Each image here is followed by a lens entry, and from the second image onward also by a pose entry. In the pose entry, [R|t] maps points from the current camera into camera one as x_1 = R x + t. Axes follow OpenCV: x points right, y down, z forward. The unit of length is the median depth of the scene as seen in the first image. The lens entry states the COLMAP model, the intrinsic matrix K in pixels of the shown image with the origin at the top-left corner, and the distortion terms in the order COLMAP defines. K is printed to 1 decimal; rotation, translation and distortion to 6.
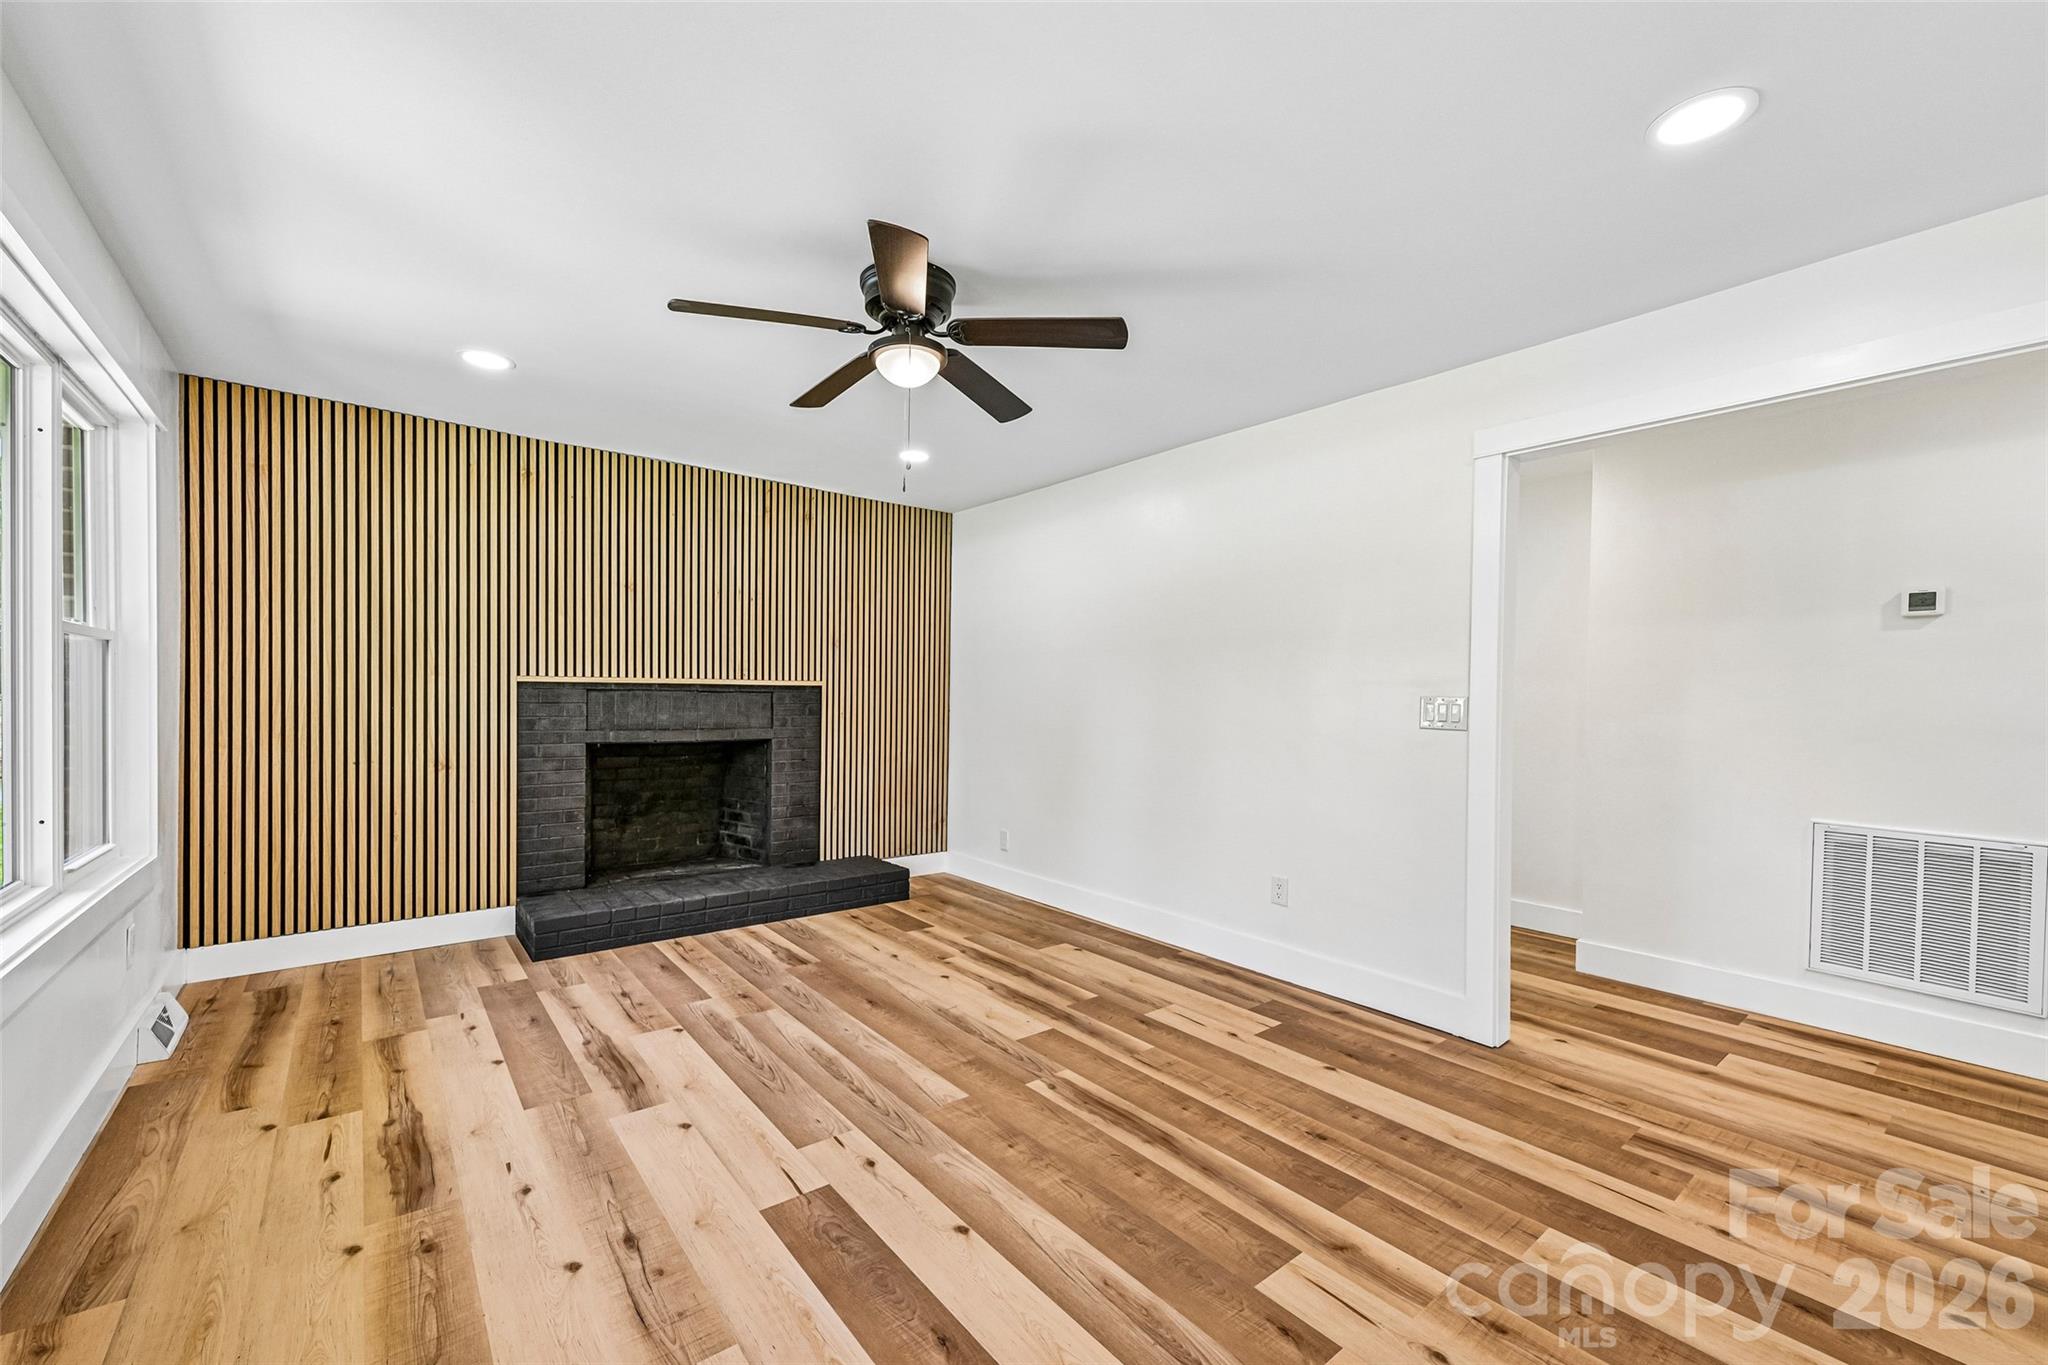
lens RADIAL K [[815.6, 0, 1027.7], [0, 815.6, 708.1], [0, 0, 1]] dist [-0.007312, 0.001955]
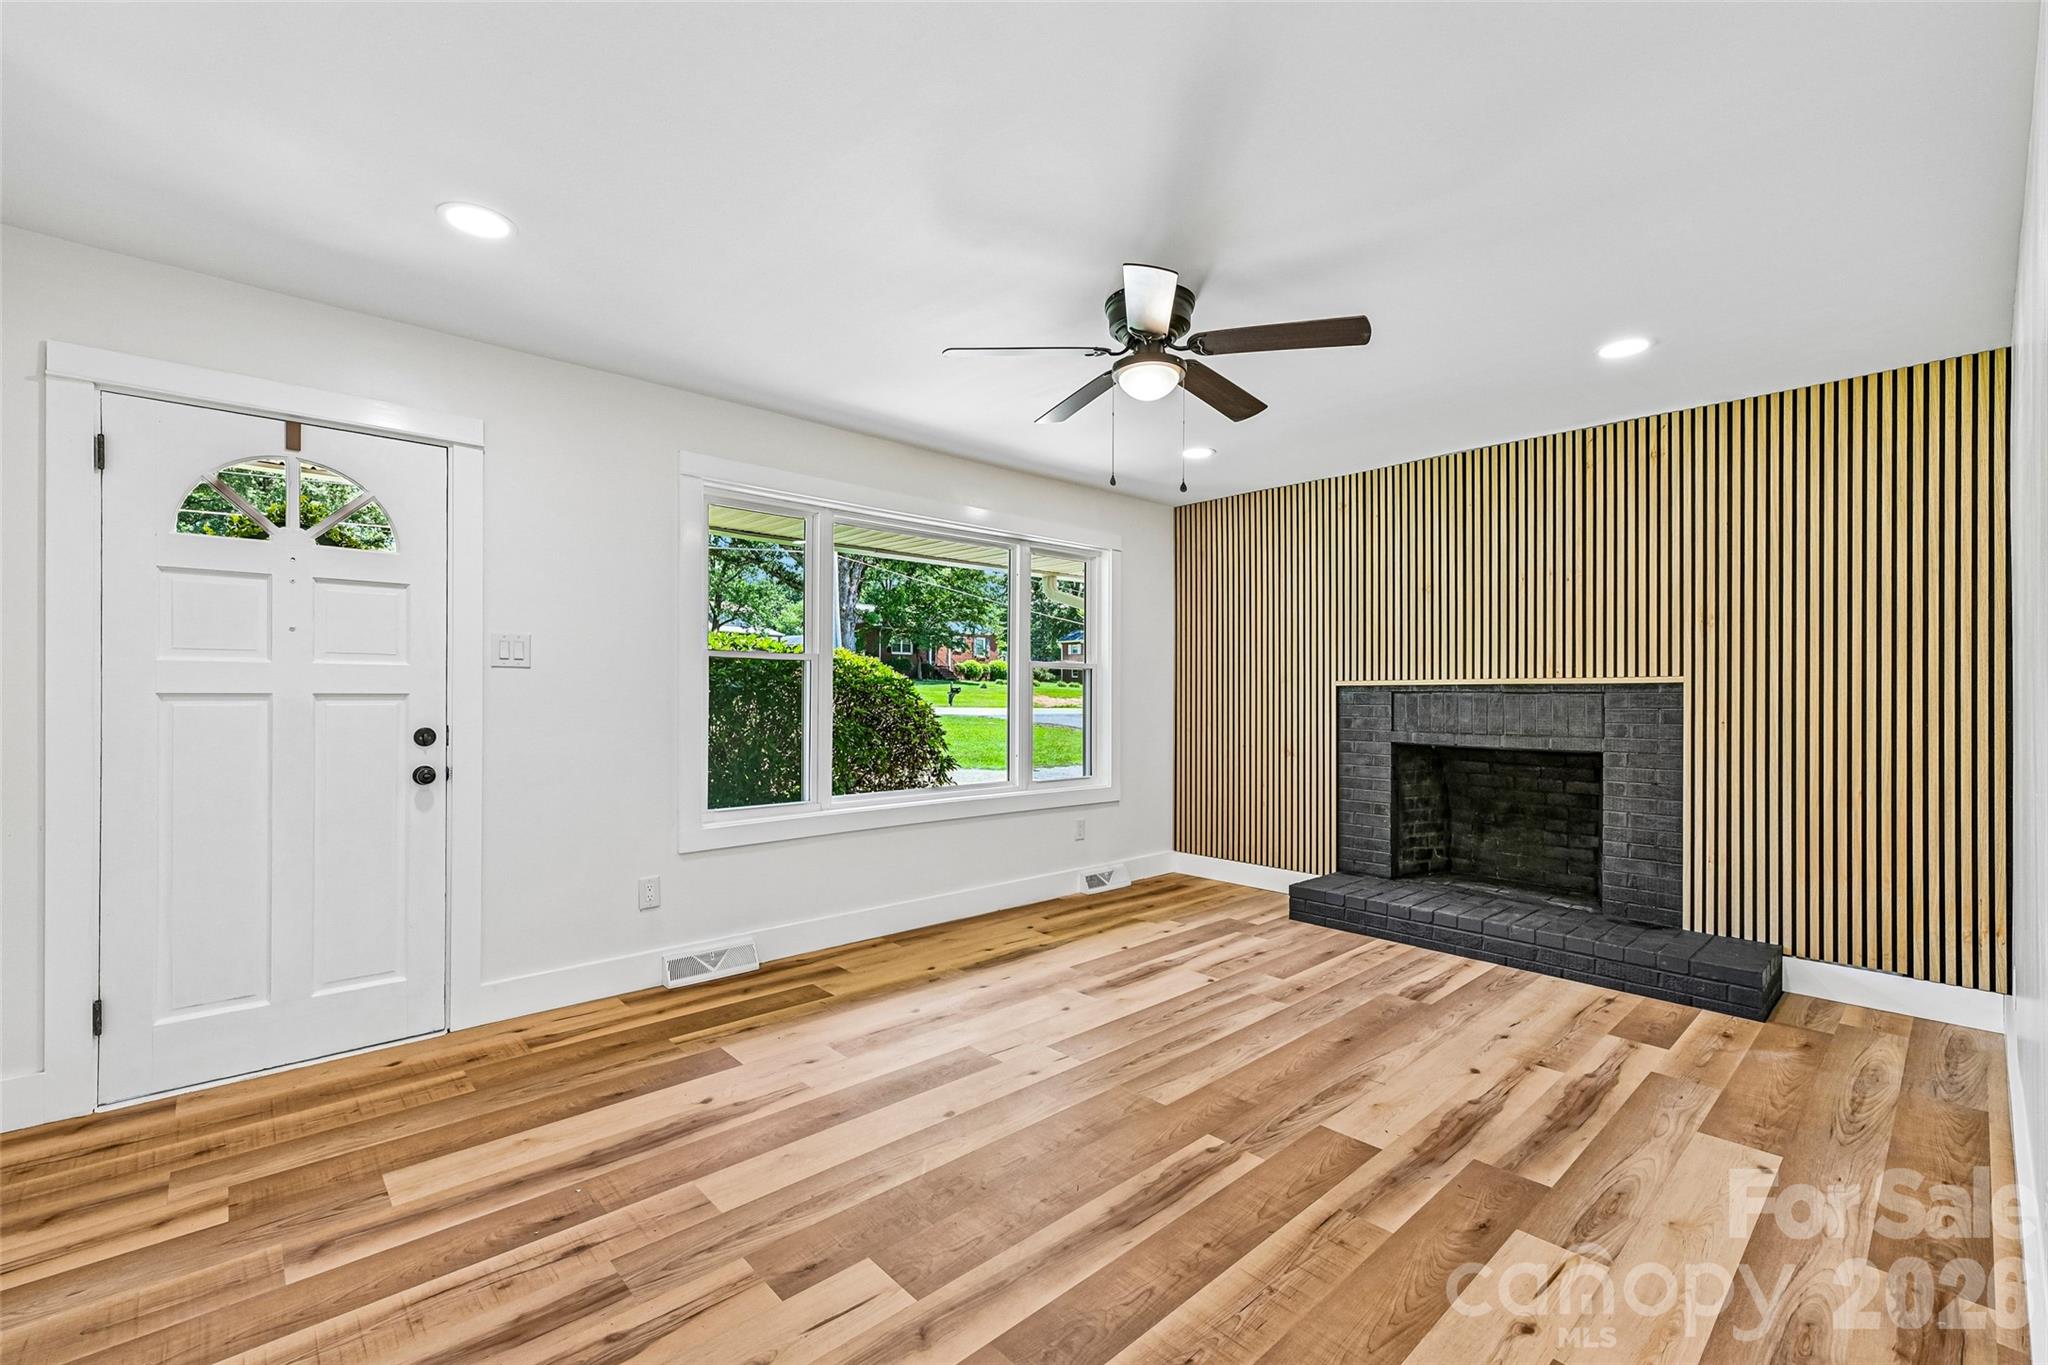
lens RADIAL K [[863.7, 0, 1008.3], [0, 863.7, 690.8], [0, 0, 1]] dist [-0.000354, -0.000475]
pose [[0.054685, -0.014375, -0.998400, 0.768922], [-0.016822, 0.999741, -0.015316, 0.002013], [0.998362, 0.017633, 0.054429, 0.605716]]
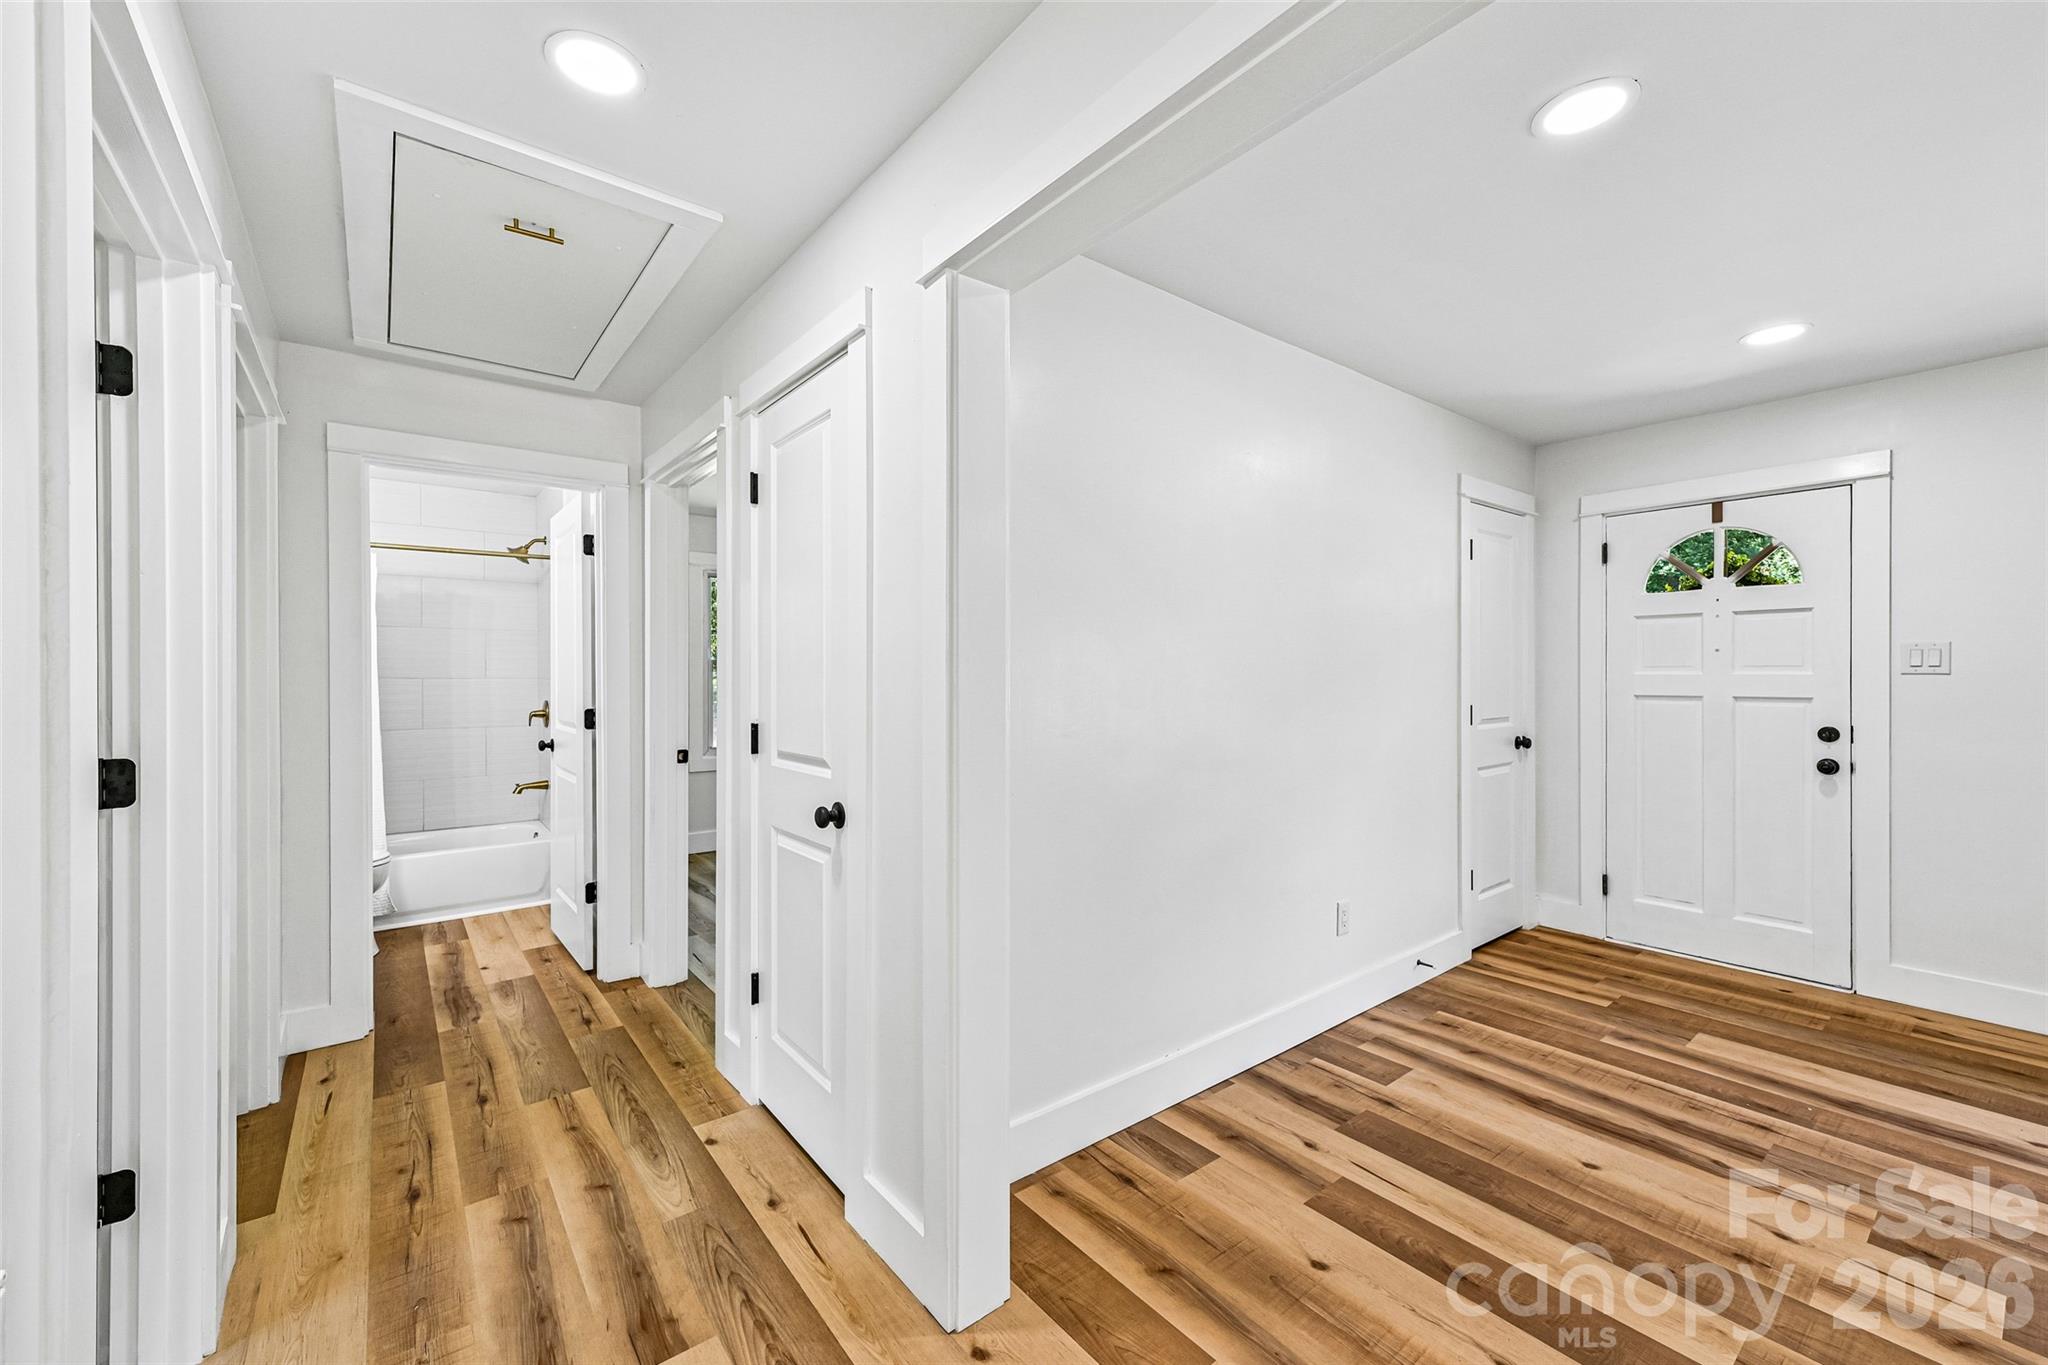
lens RADIAL K [[815.6, 0, 1021.2], [0, 815.6, 683.2], [0, 0, 1]] dist [-0.007312, 0.001955]
pose [[-0.999540, -0.012321, 0.027722, 0.811218], [-0.011669, 0.999654, 0.023580, -0.030857], [-0.028003, 0.023246, -0.999338, 1.110577]]
